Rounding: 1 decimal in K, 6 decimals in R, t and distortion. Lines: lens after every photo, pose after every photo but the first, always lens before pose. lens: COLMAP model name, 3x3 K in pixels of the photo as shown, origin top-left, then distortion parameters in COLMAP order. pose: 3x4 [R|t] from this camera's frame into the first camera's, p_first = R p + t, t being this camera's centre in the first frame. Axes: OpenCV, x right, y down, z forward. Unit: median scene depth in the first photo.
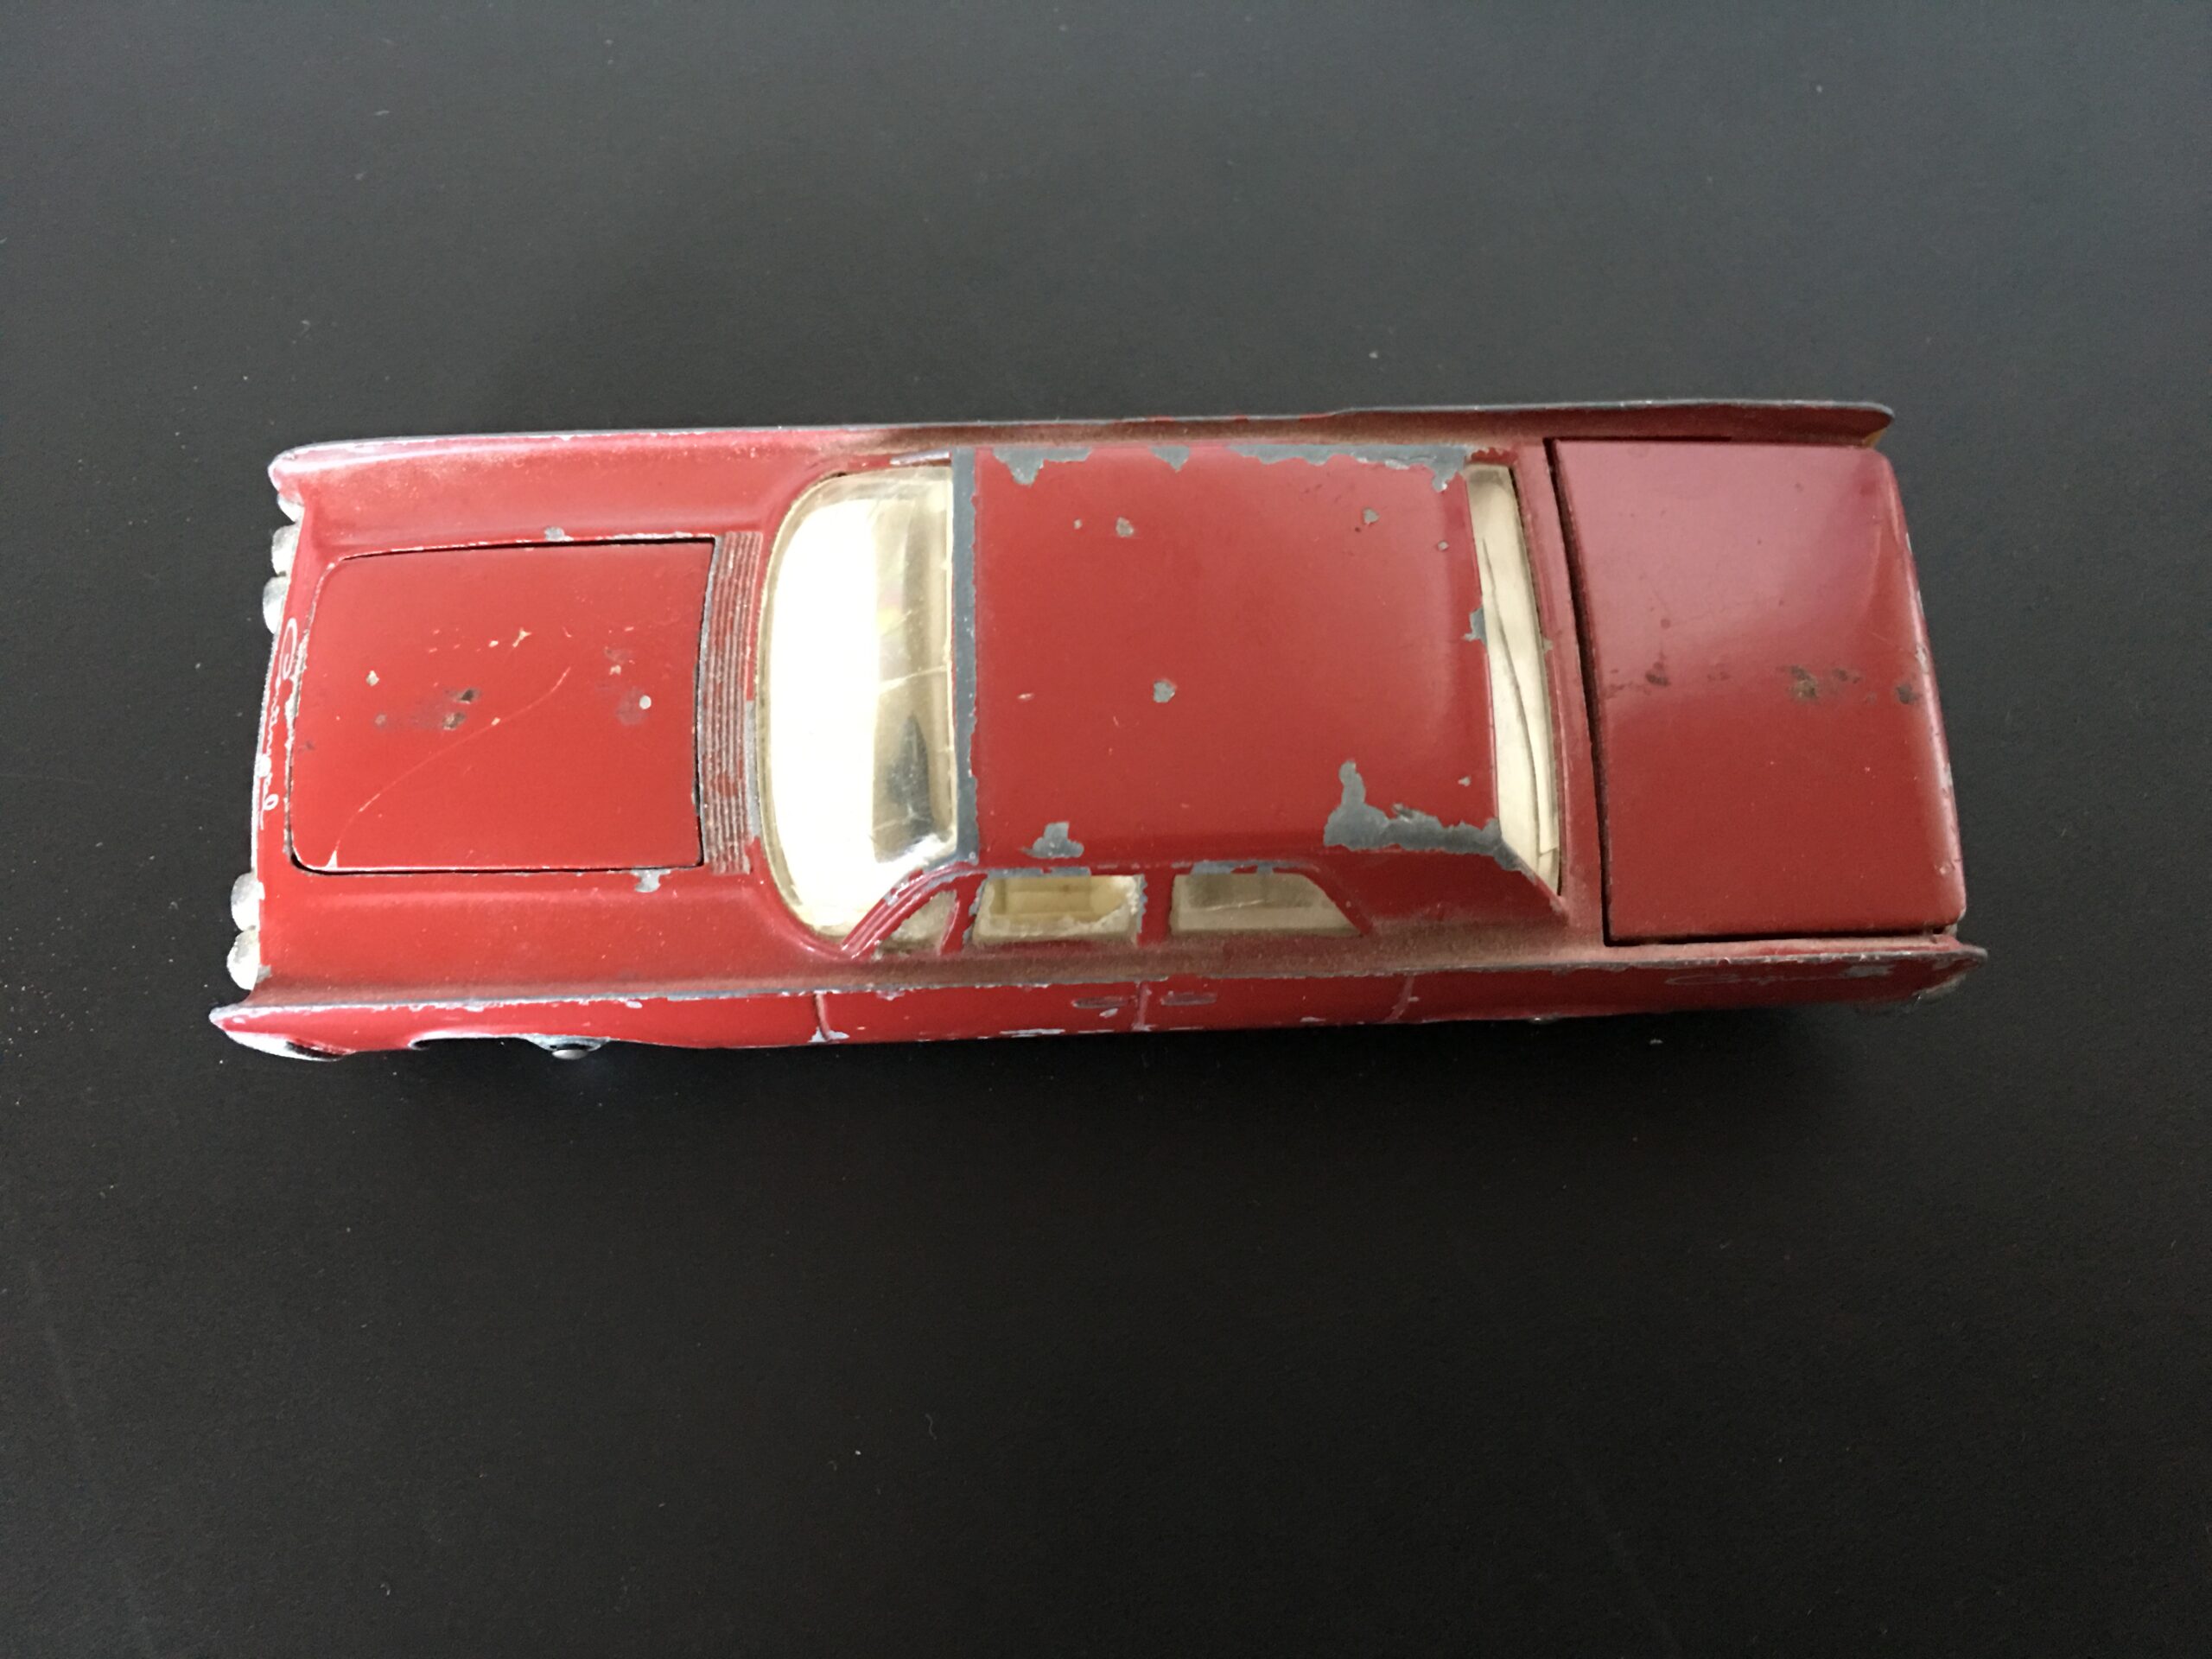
lens RADIAL K [[1967.8, 0, 1106.0], [0, 1967.8, 829.5], [0, 0, 1]] dist [0.064985, -0.005207]
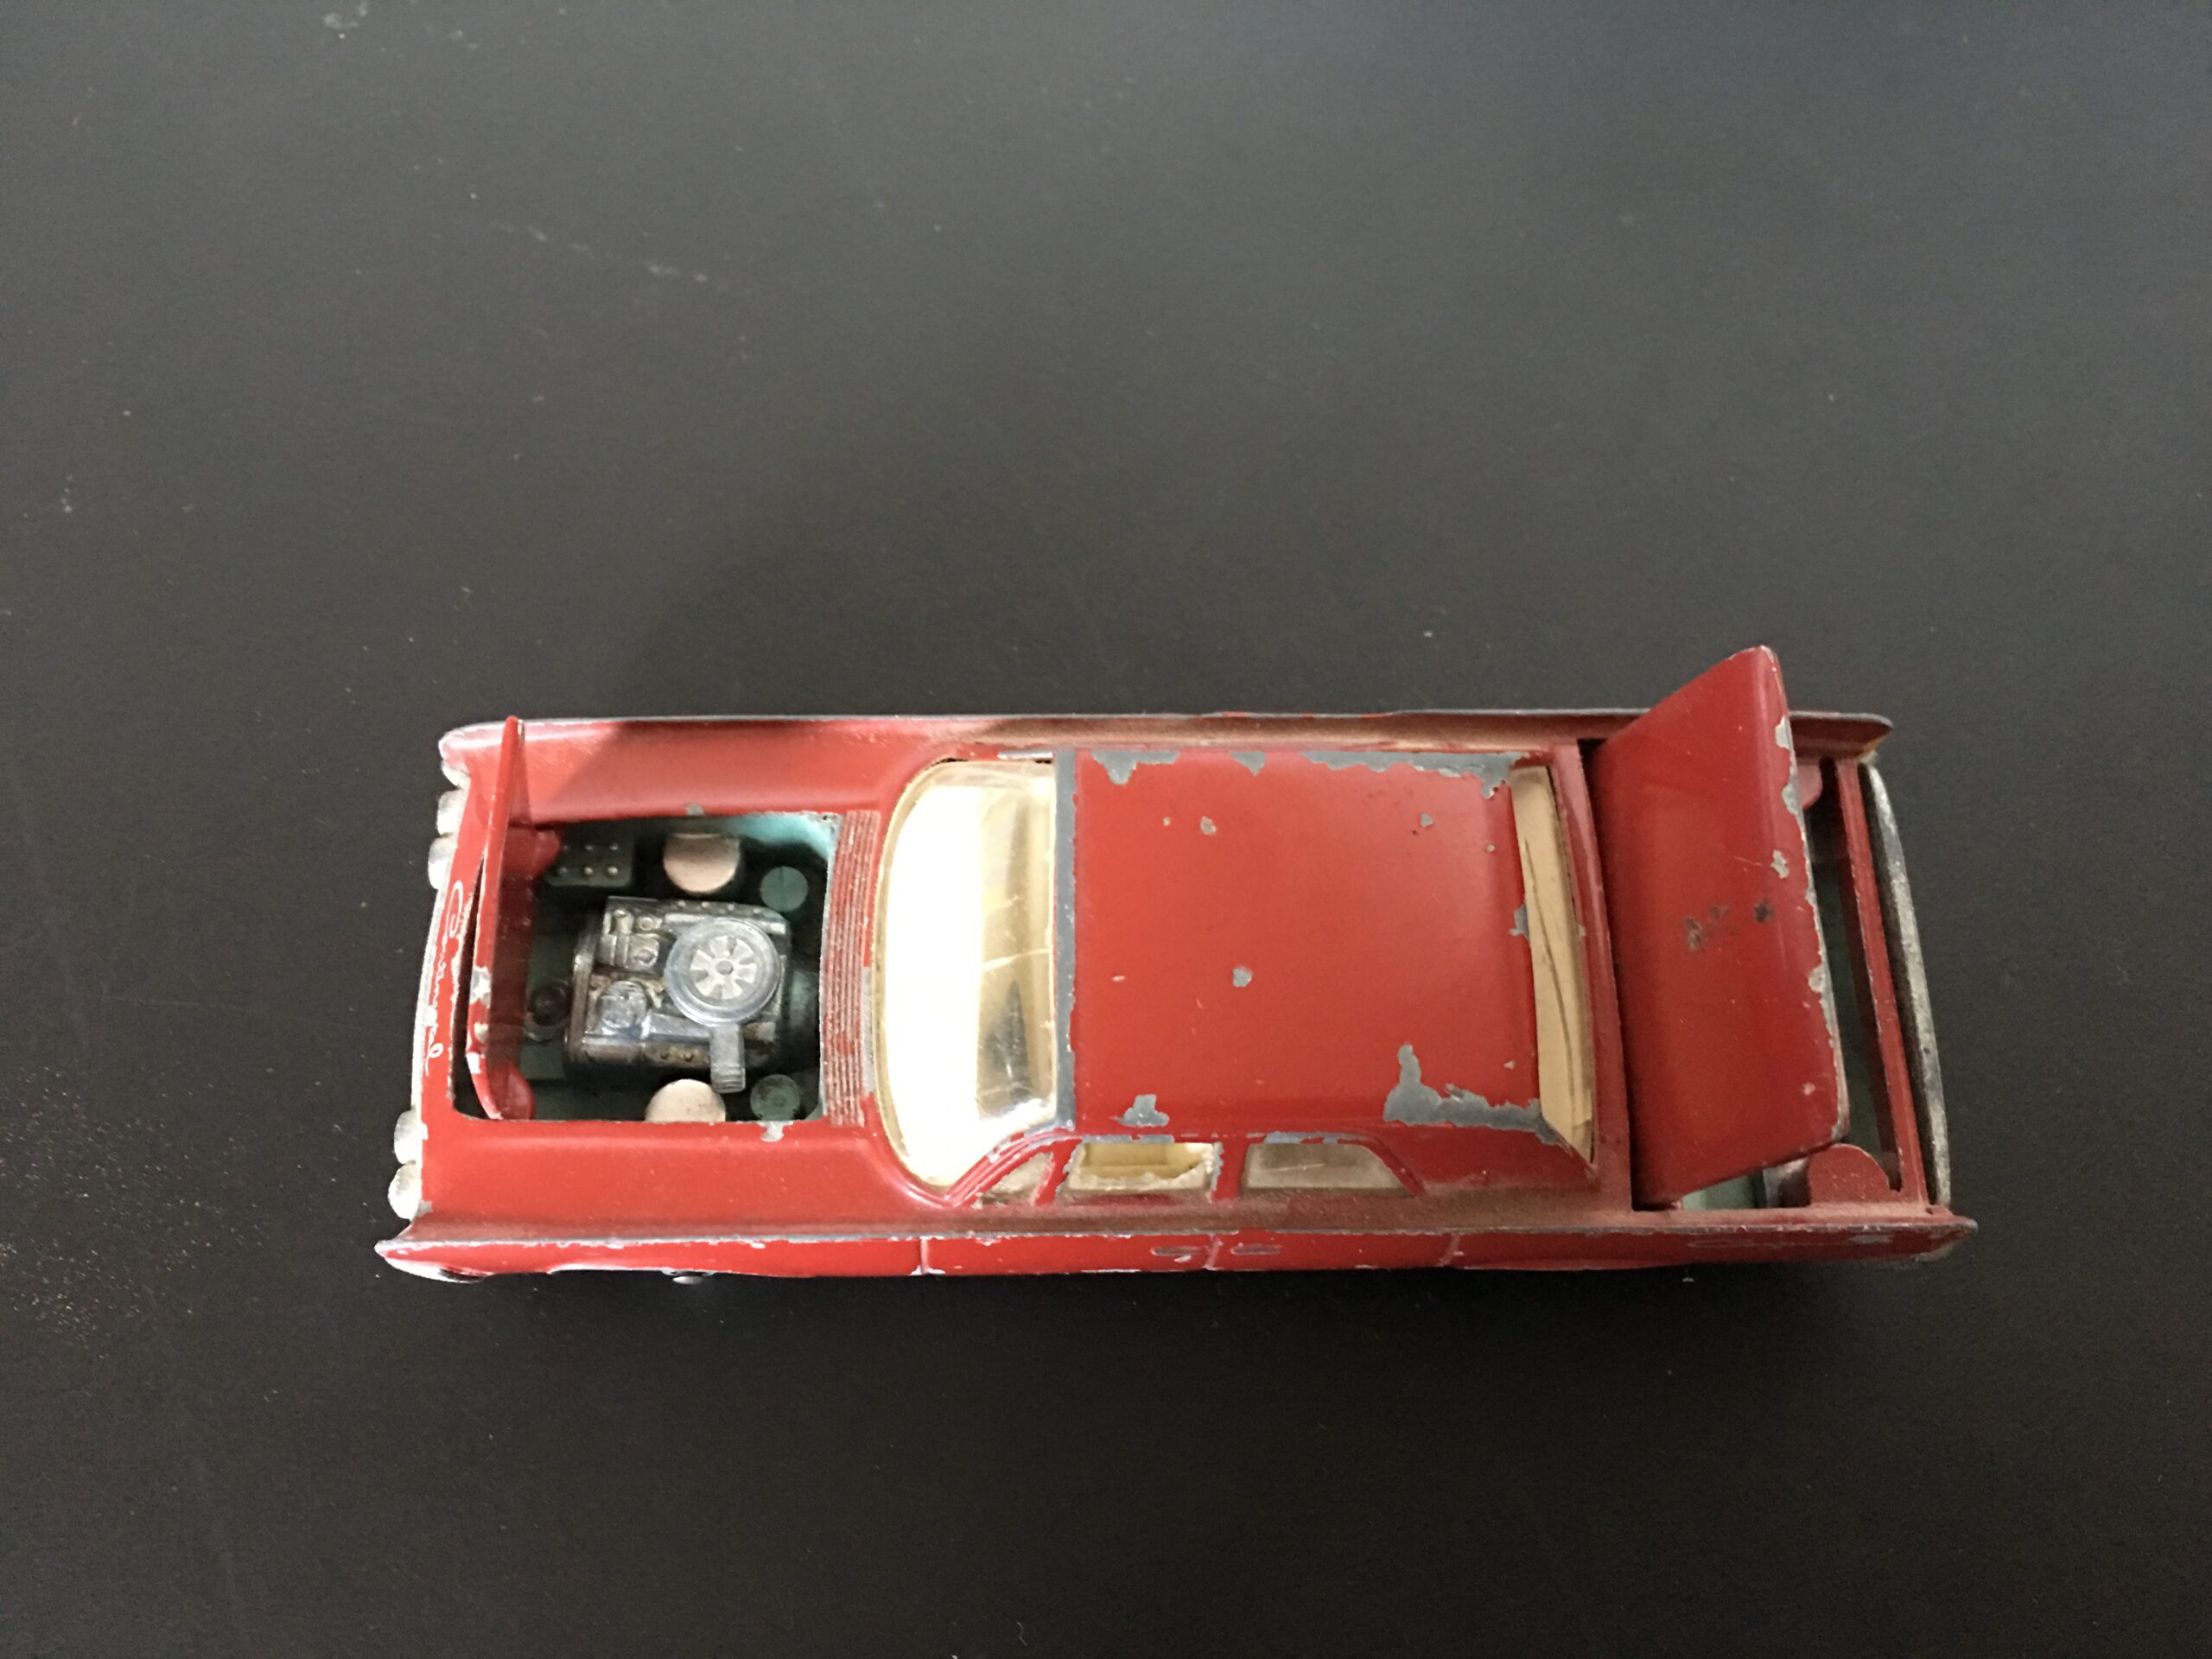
lens RADIAL K [[1967.8, 0, 1106.0], [0, 1967.8, 829.5], [0, 0, 1]] dist [0.064985, -0.005207]
pose [[0.999720, 0.023619, 0.001303, -0.049315], [-0.023515, 0.998268, -0.053922, -0.087552], [-0.002574, 0.053876, 0.998544, -0.119701]]
